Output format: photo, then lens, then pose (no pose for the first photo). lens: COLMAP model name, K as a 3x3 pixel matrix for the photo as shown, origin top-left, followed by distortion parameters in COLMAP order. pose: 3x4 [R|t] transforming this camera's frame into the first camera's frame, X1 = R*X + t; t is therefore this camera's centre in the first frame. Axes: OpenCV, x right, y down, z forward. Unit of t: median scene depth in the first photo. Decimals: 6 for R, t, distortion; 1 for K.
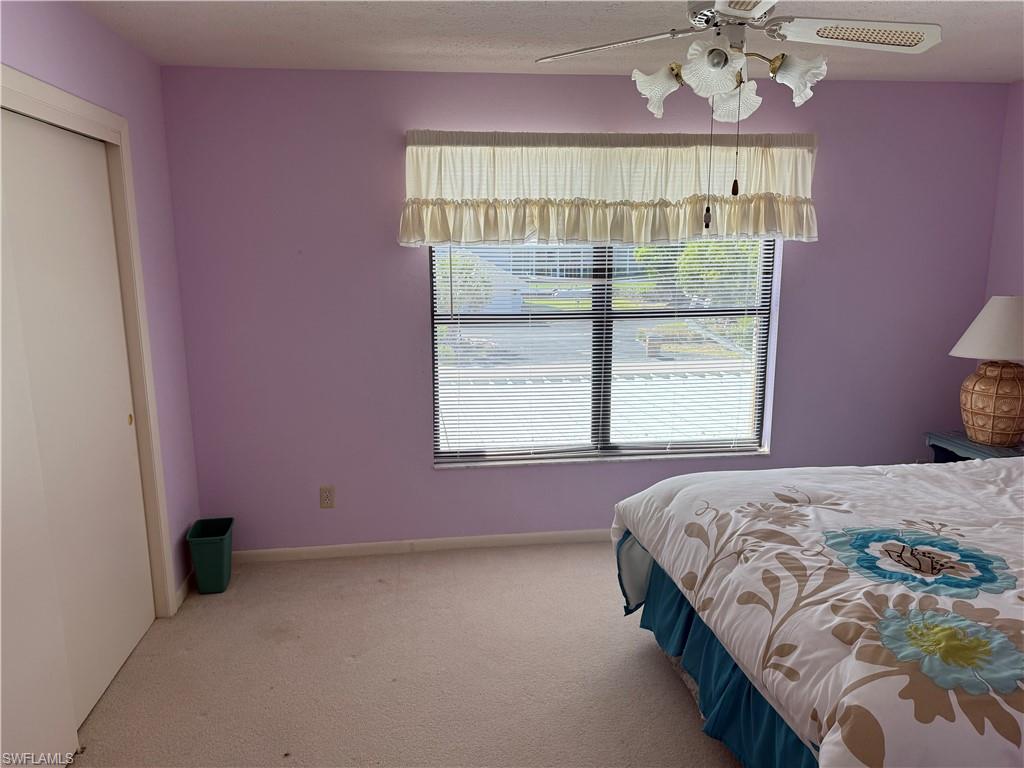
lens RADIAL K [[721.5, 0, 512.5], [0, 721.5, 384.9], [0, 0, 1]] dist [0.002645, -0.015893]
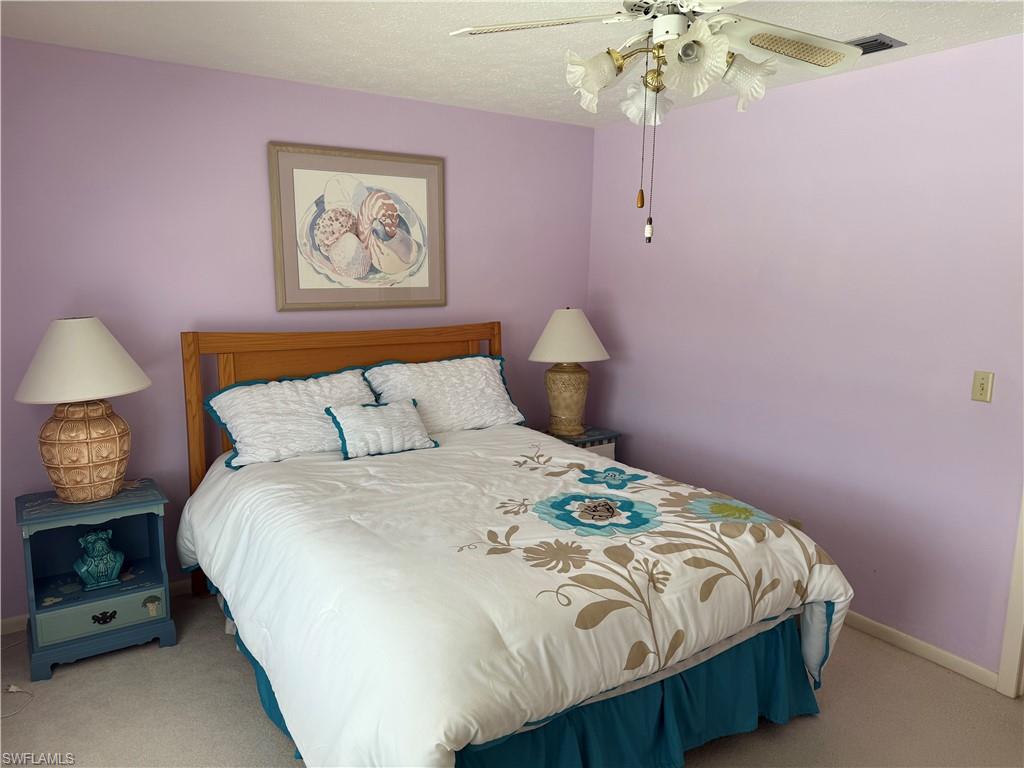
lens RADIAL K [[721.5, 0, 513.7], [0, 721.5, 383.7], [0, 0, 1]] dist [0.002645, -0.015893]
pose [[-0.425991, -0.146788, 0.892740, -0.414689], [0.164252, 0.957805, 0.235863, -0.263761], [-0.889692, 0.247110, -0.383906, 1.437260]]
